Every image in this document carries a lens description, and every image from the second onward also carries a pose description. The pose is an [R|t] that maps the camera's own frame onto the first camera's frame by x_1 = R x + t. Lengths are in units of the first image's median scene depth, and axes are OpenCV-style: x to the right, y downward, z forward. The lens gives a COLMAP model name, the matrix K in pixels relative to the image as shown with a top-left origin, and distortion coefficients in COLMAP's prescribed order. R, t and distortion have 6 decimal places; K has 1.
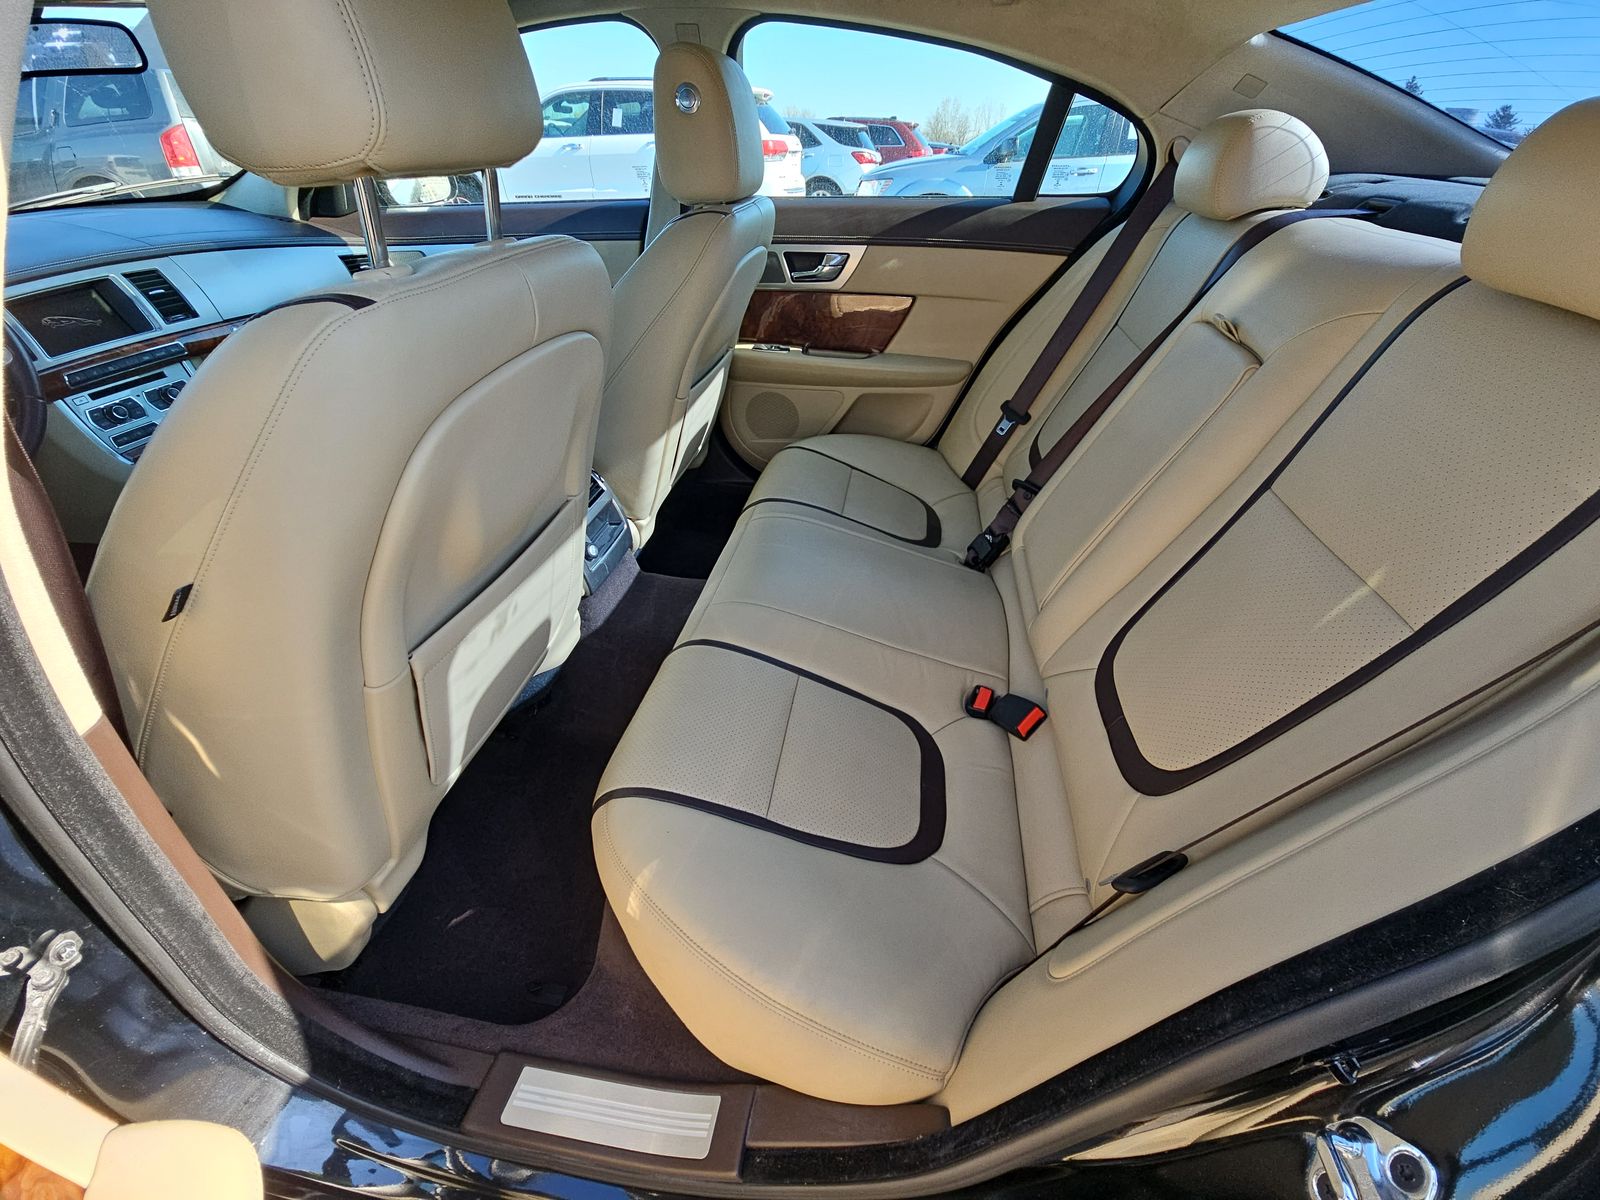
lens RADIAL K [[644.8, 0, 800.0], [0, 644.8, 600.0], [0, 0, 1]] dist [0.003089, -0.006765]
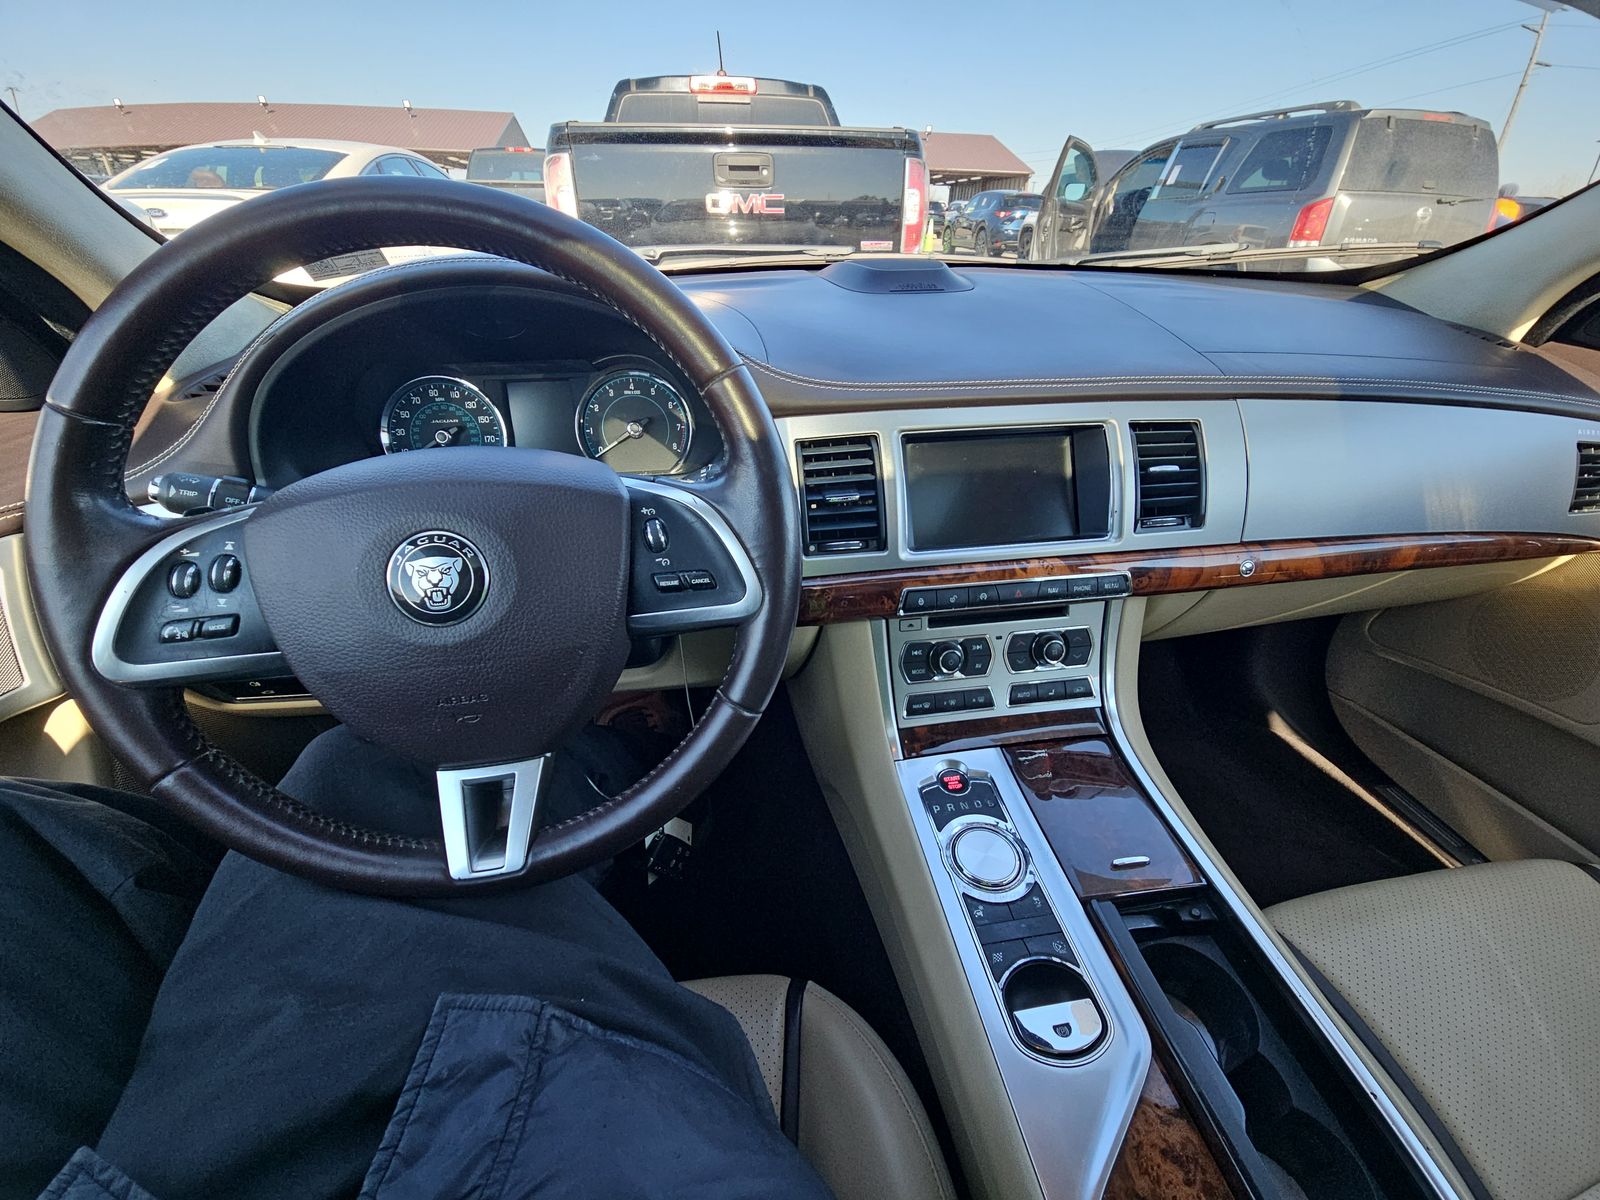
lens RADIAL K [[648.2, 0, 800.0], [0, 648.2, 600.0], [0, 0, 1]] dist [-0.001983, -0.000206]
pose [[0.309988, 0.486731, -0.816701, -0.096449], [-0.557075, 0.789096, 0.258835, -0.056022], [0.770438, 0.374727, 0.515756, 0.086416]]
